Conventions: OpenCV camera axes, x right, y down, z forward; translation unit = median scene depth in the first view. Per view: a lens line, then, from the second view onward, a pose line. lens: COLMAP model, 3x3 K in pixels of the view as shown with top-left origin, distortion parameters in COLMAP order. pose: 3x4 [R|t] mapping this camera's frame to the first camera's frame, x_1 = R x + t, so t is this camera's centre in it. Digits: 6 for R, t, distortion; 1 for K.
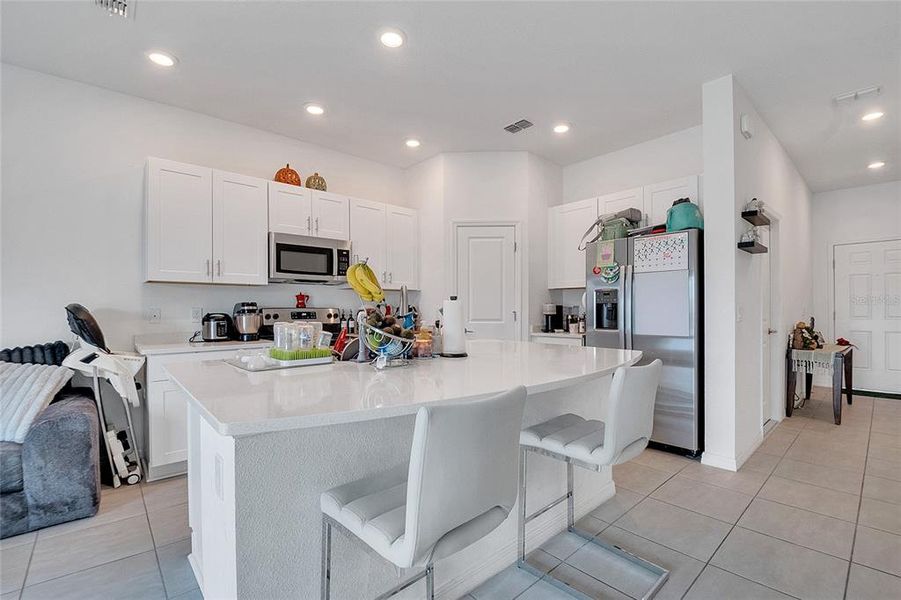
lens RADIAL K [[394.8, 0, 452.3], [0, 394.8, 308.1], [0, 0, 1]] dist [-0.001964, -0.000230]
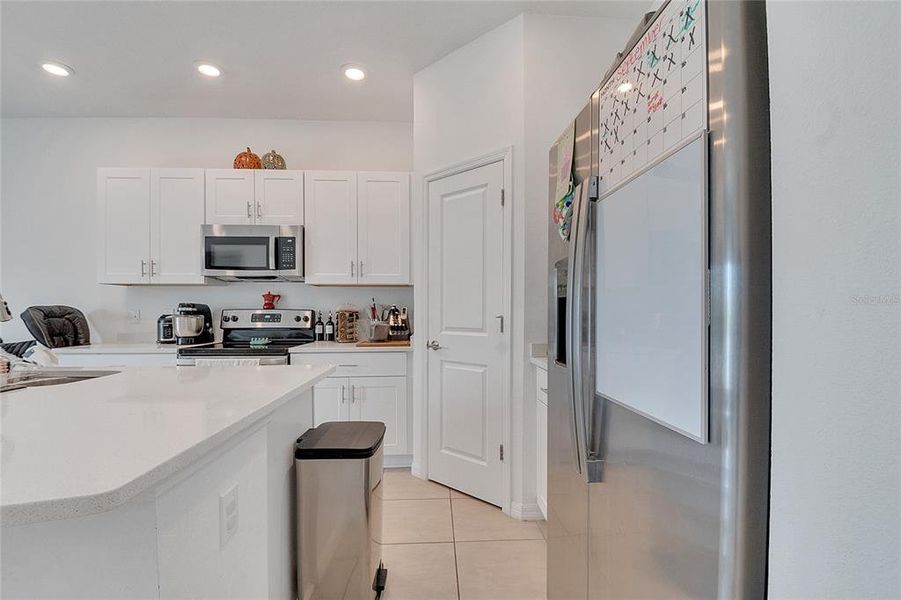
lens RADIAL K [[448.2, 0, 448.9], [0, 448.2, 313.4], [0, 0, 1]] dist [0.001894, 0.000294]
pose [[0.747850, 0.006468, -0.663836, 0.564619], [-0.000952, 0.999962, 0.008670, -0.000377], [0.663867, -0.005851, 0.747828, 0.529919]]
